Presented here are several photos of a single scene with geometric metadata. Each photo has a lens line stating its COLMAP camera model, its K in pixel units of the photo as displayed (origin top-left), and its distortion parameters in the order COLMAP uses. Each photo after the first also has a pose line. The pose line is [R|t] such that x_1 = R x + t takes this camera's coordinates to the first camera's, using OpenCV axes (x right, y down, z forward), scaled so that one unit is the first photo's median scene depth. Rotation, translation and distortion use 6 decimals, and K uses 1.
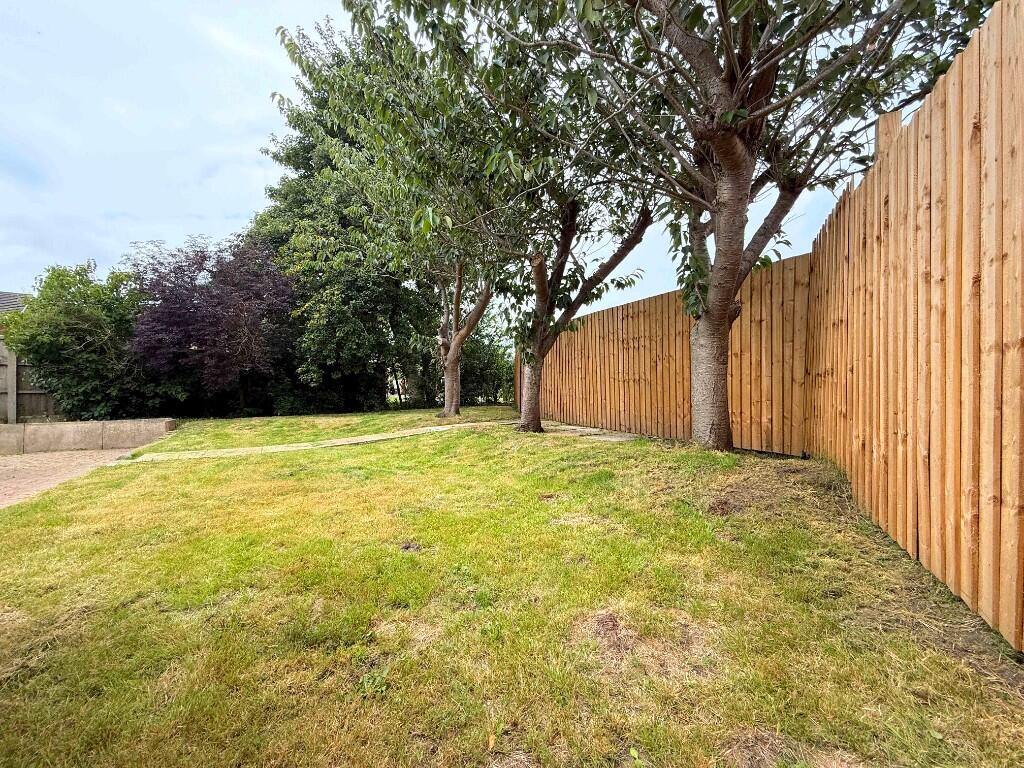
lens RADIAL K [[411.8, 0, 511.4], [0, 411.8, 391.2], [0, 0, 1]] dist [0.010215, -0.000126]
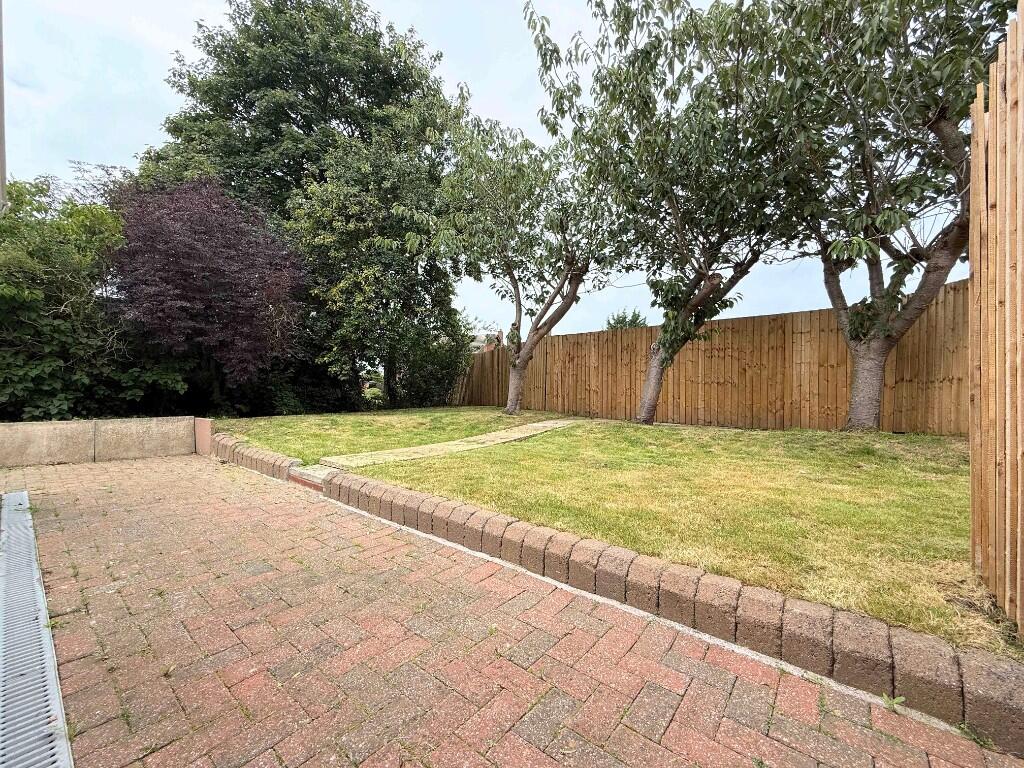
lens RADIAL K [[411.8, 0, 511.3], [0, 411.8, 382.8], [0, 0, 1]] dist [0.010215, -0.000126]
pose [[0.915551, 0.029205, 0.401140, -0.578002], [-0.018721, 0.999374, -0.030032, 0.016686], [-0.401766, 0.019986, 0.915524, 0.093230]]
